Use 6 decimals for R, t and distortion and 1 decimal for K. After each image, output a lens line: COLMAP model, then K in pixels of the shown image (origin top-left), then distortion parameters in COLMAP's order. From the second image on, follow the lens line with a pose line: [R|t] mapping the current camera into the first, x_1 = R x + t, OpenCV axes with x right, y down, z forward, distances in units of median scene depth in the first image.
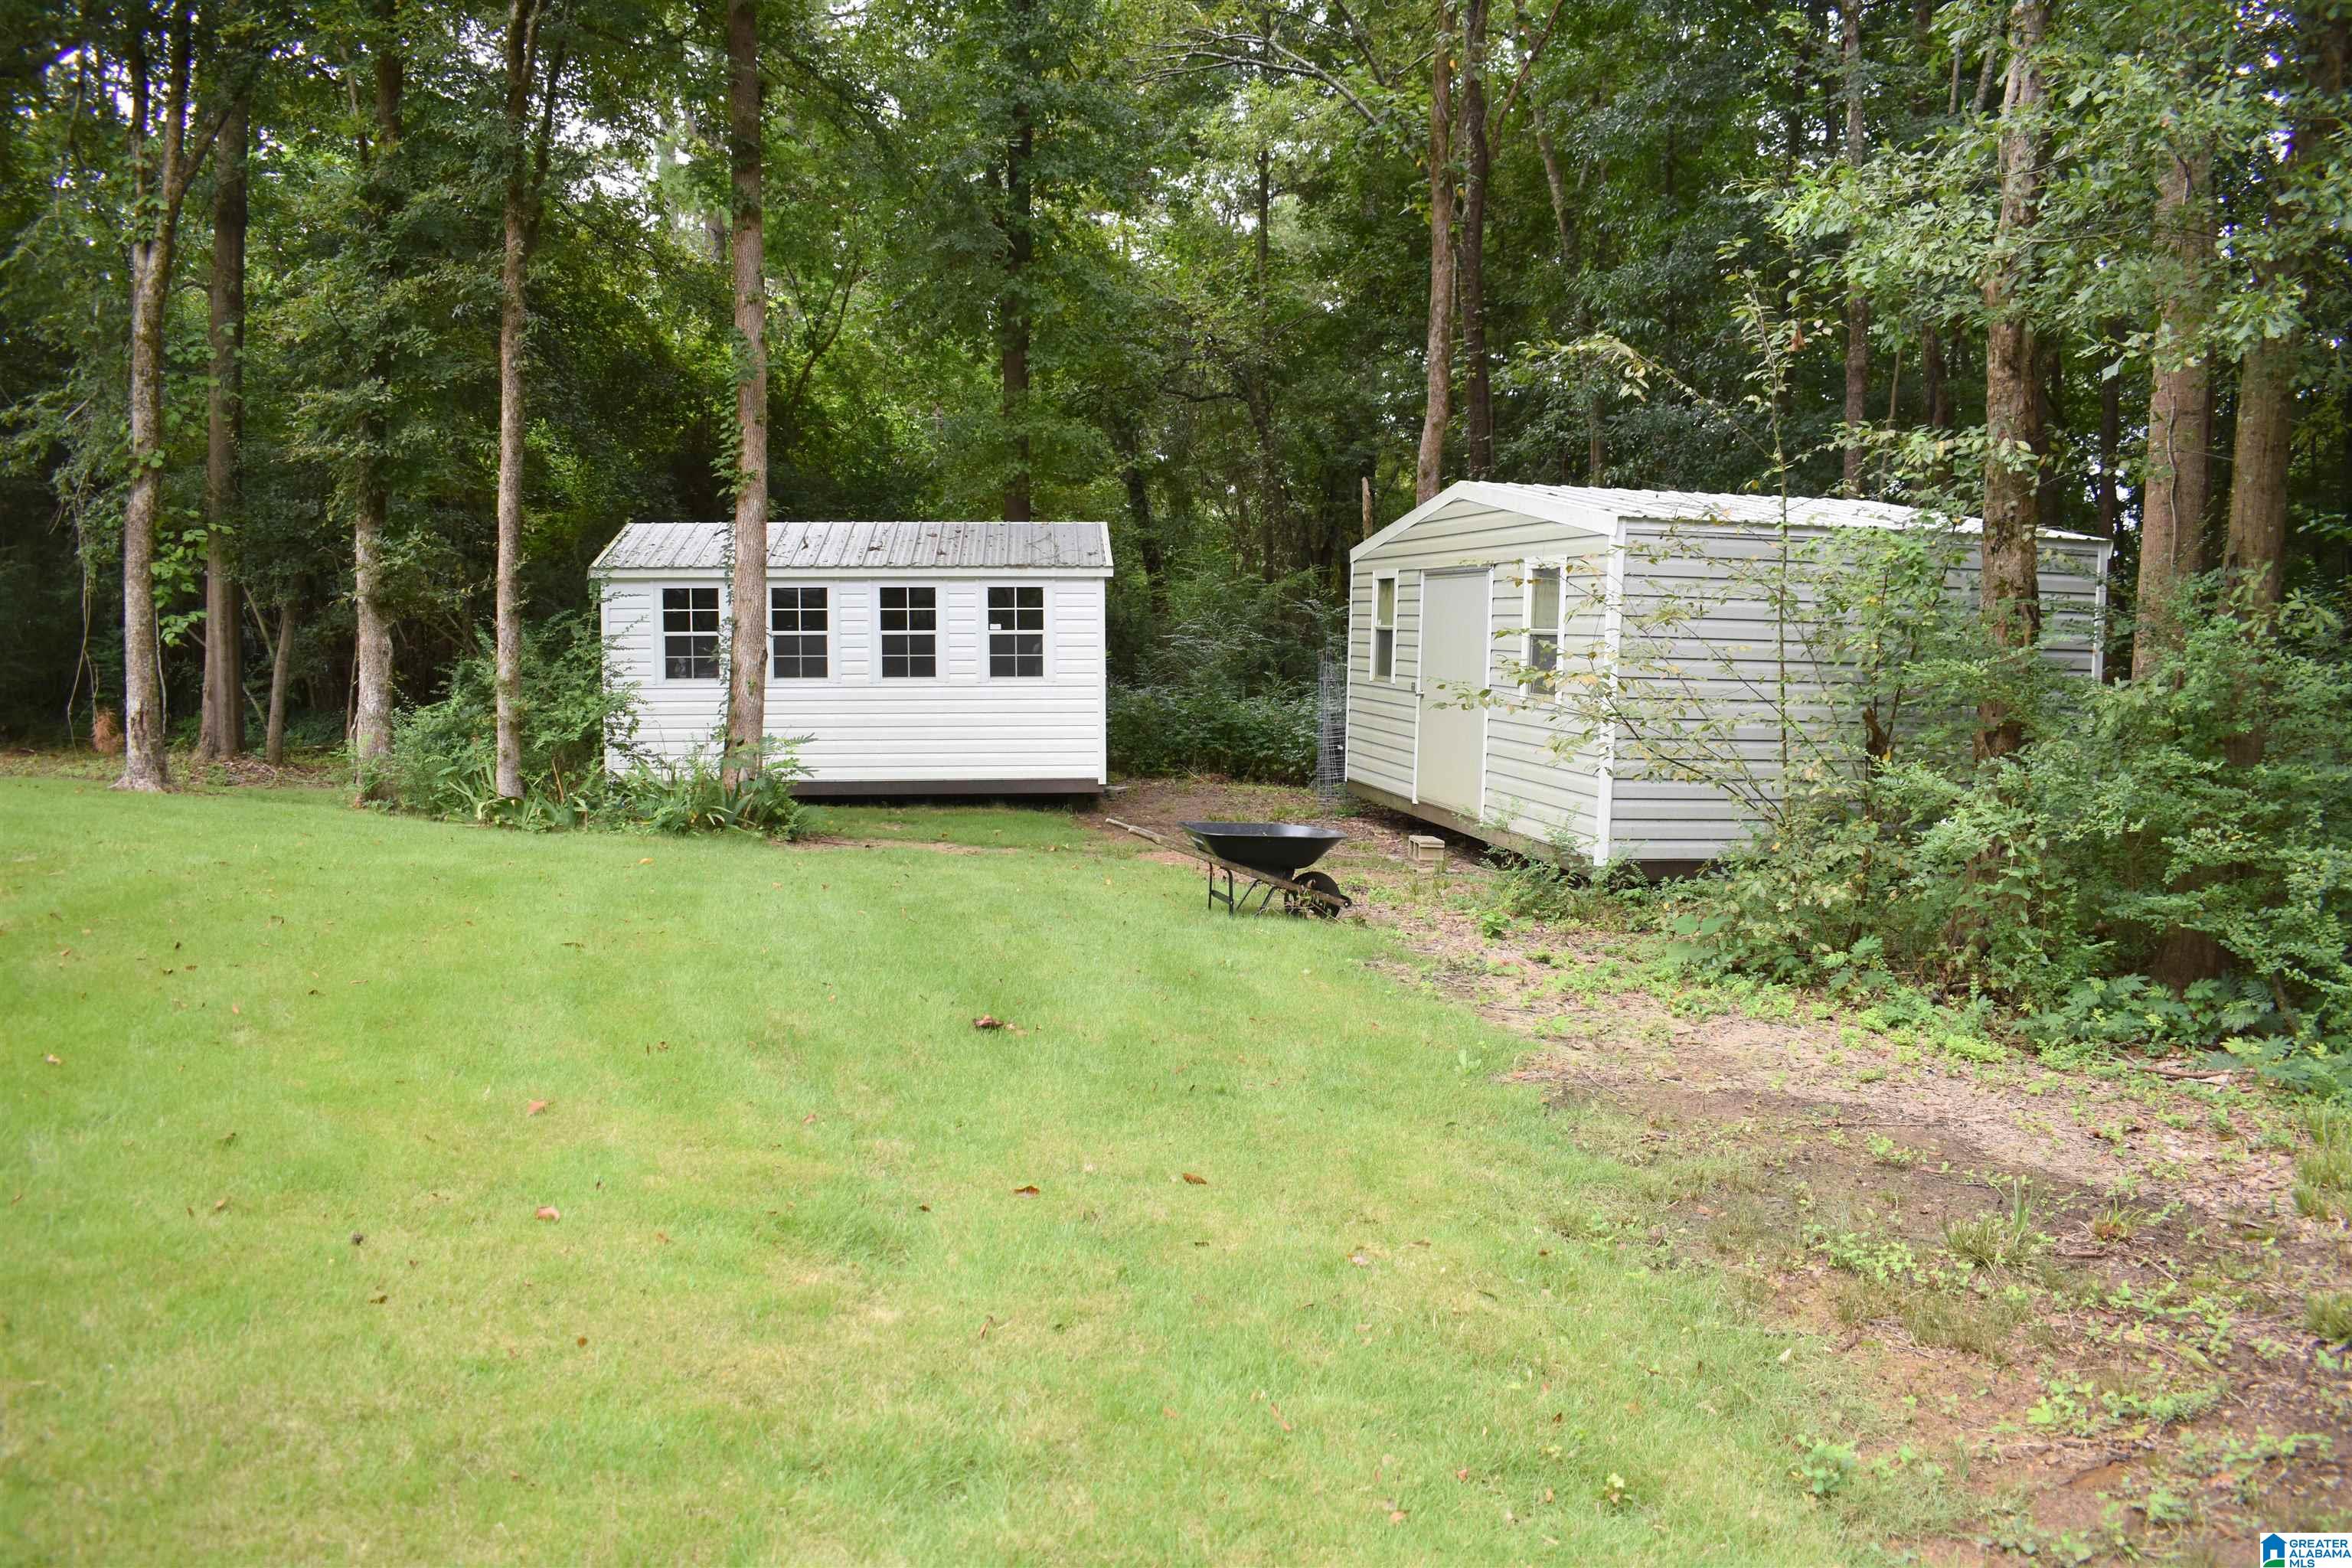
lens RADIAL K [[1845.6, 0, 1176.0], [0, 1845.6, 784.0], [0, 0, 1]] dist [-0.087586, 0.001582]
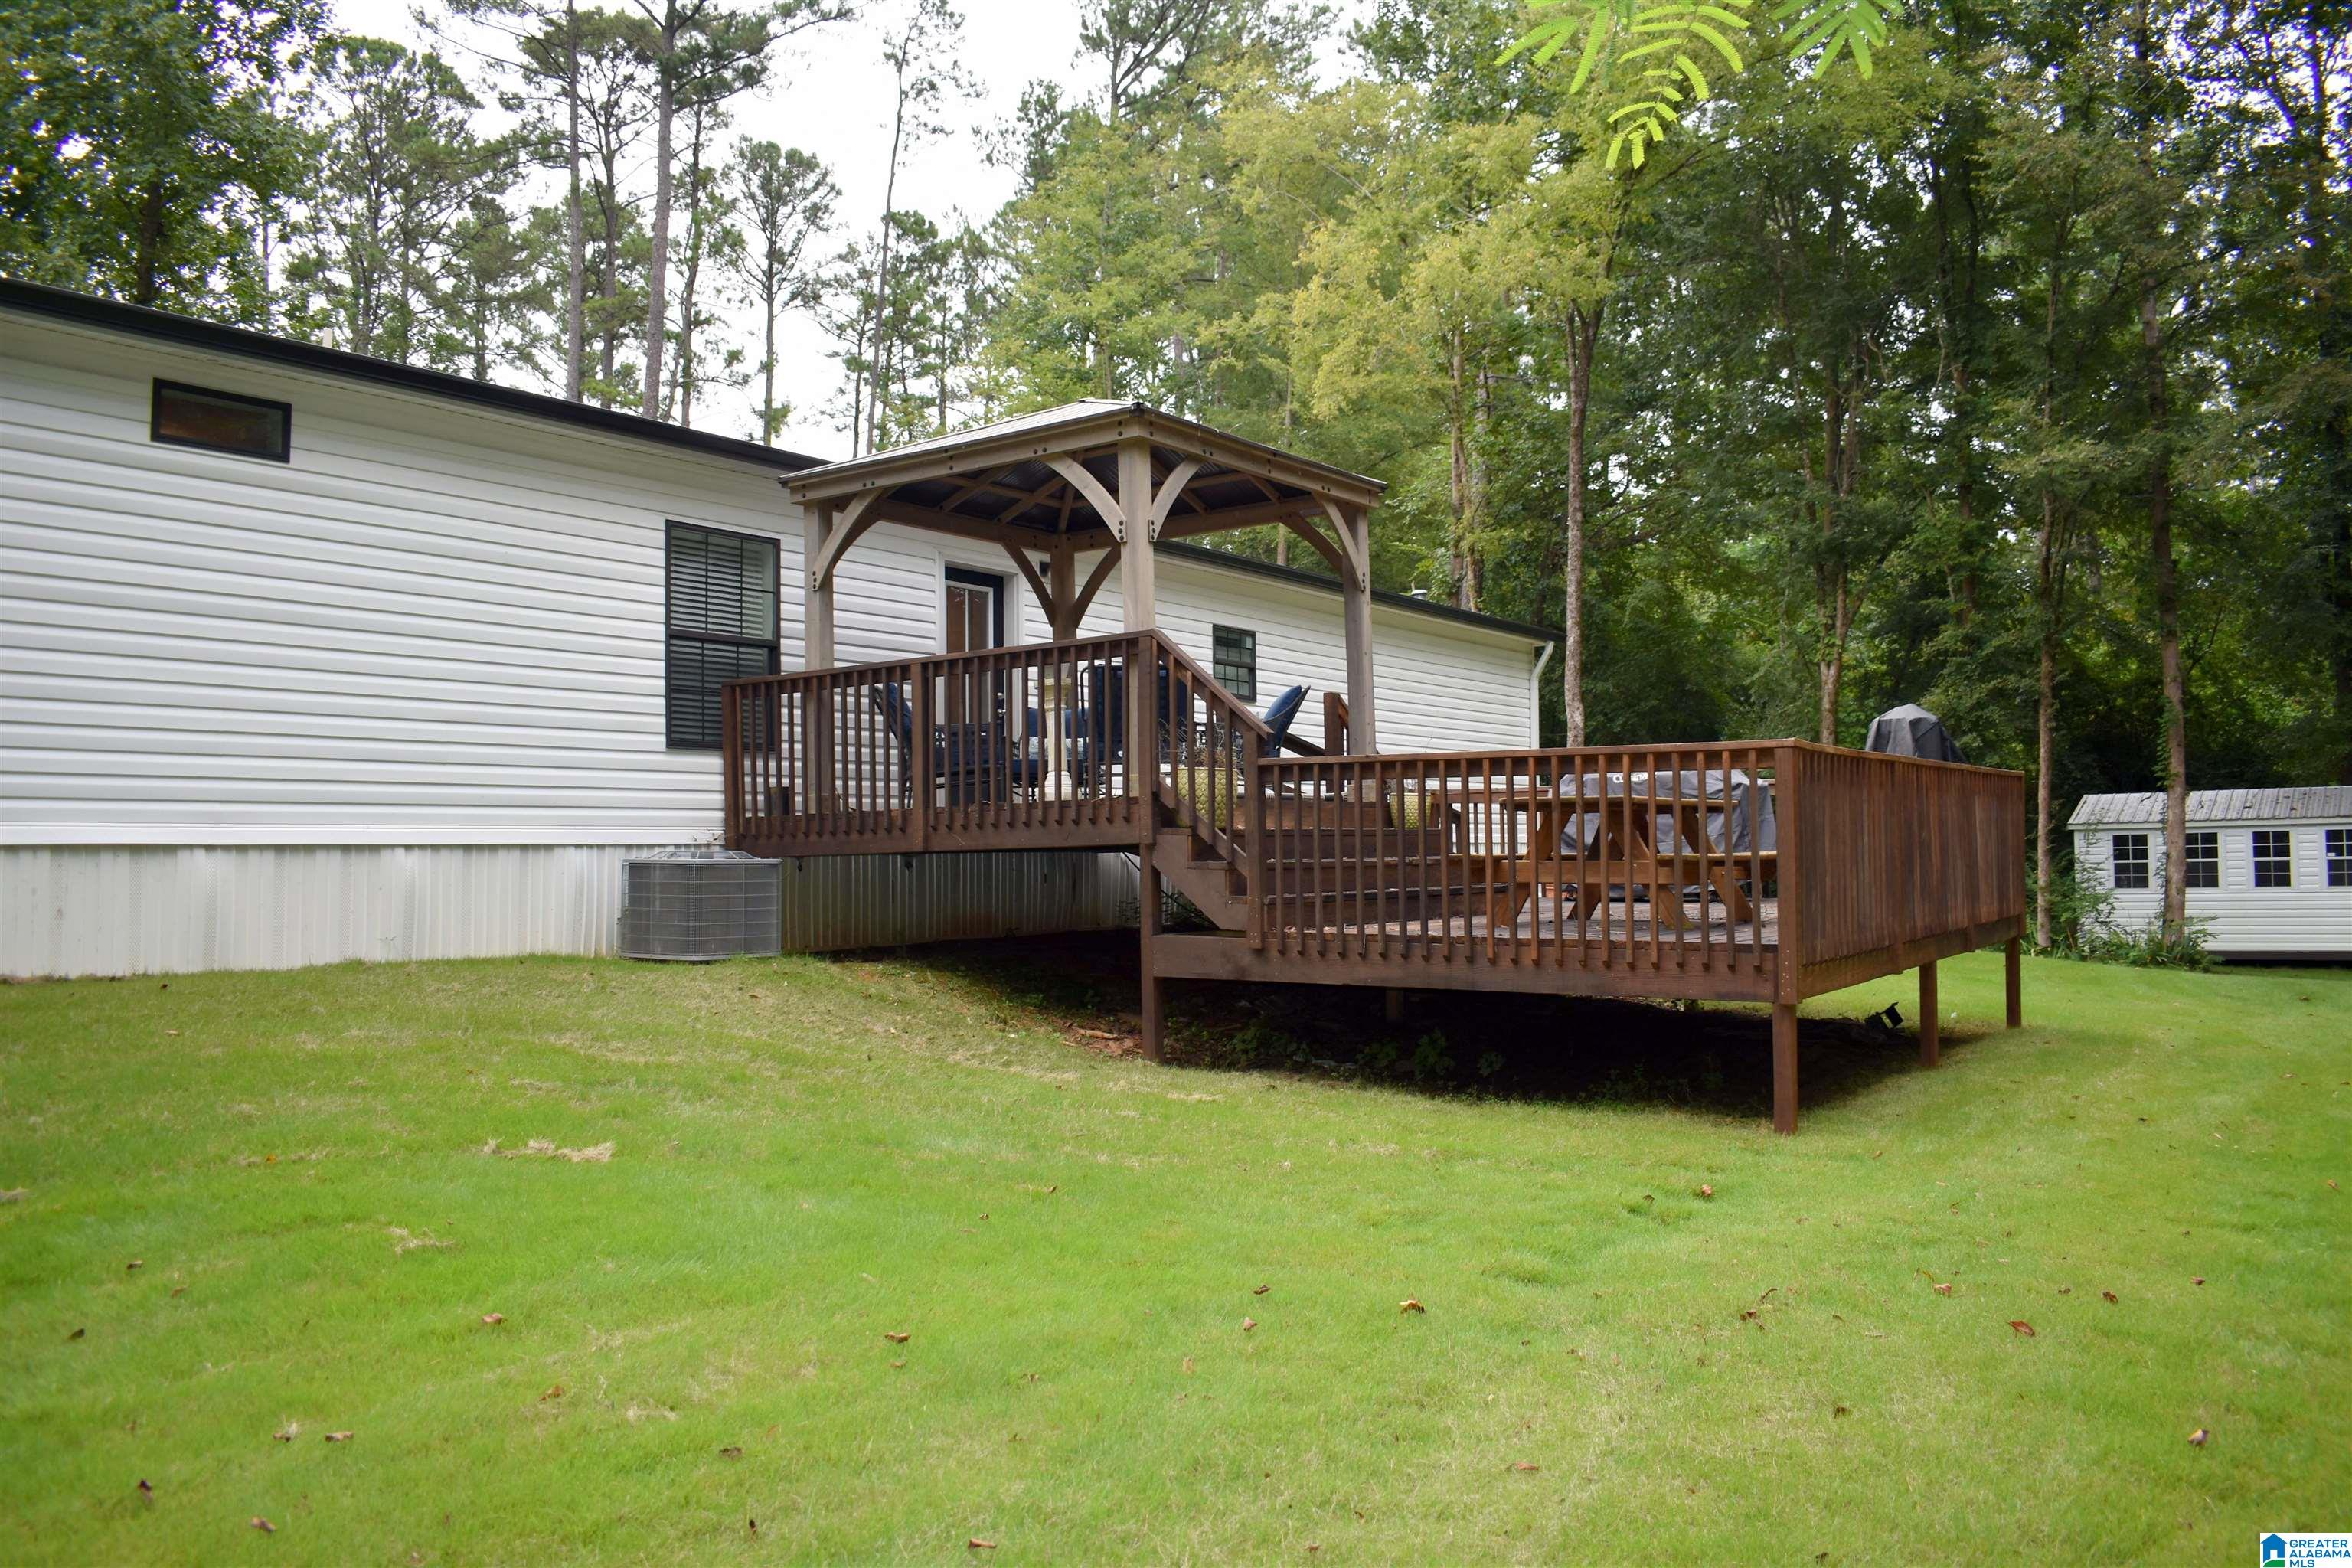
lens RADIAL K [[1845.6, 0, 1176.0], [0, 1845.6, 784.0], [0, 0, 1]] dist [-0.087586, 0.001582]
pose [[0.768485, -0.038617, -0.638701, 0.132346], [-0.042469, 0.992898, -0.111131, 0.075265], [0.638457, 0.112527, 0.761387, -0.909568]]
